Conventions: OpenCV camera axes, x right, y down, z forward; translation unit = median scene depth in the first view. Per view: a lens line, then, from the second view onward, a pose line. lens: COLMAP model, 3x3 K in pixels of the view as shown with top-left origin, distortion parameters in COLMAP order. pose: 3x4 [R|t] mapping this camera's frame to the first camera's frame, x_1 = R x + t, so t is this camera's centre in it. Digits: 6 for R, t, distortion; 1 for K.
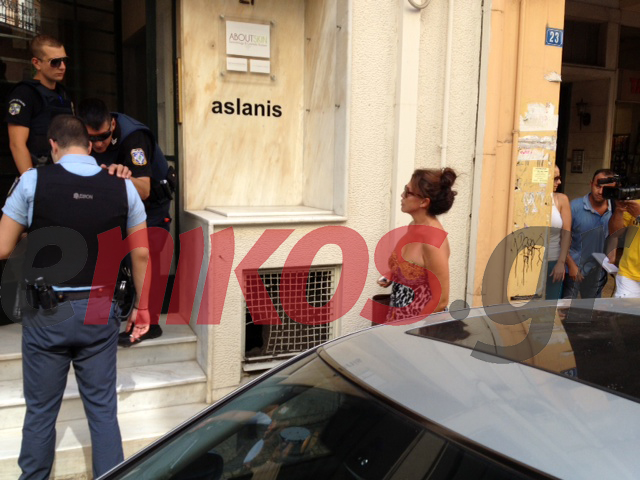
lens RADIAL K [[628.7, 0, 320.8], [0, 628.7, 241.1], [0, 0, 1]] dist [0.043139, 0.000000]
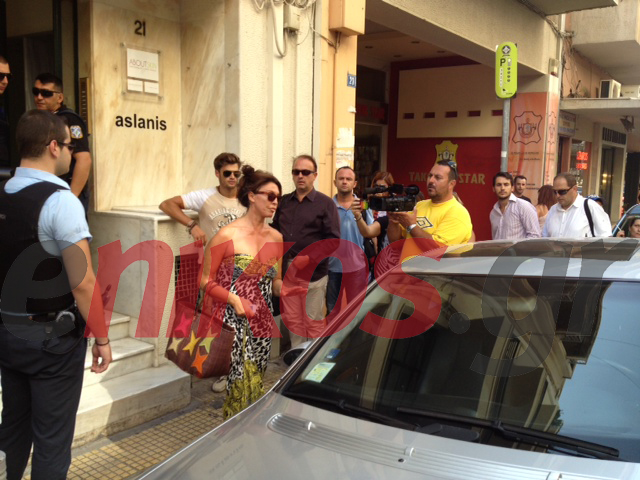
lens RADIAL K [[628.7, 0, 323.0], [0, 628.7, 240.0], [0, 0, 1]] dist [0.043139, 0.000000]
pose [[0.867519, -0.053182, 0.494553, -0.421809], [0.053091, 0.998488, 0.014243, 0.009534], [-0.494562, 0.013901, 0.869031, -0.191667]]
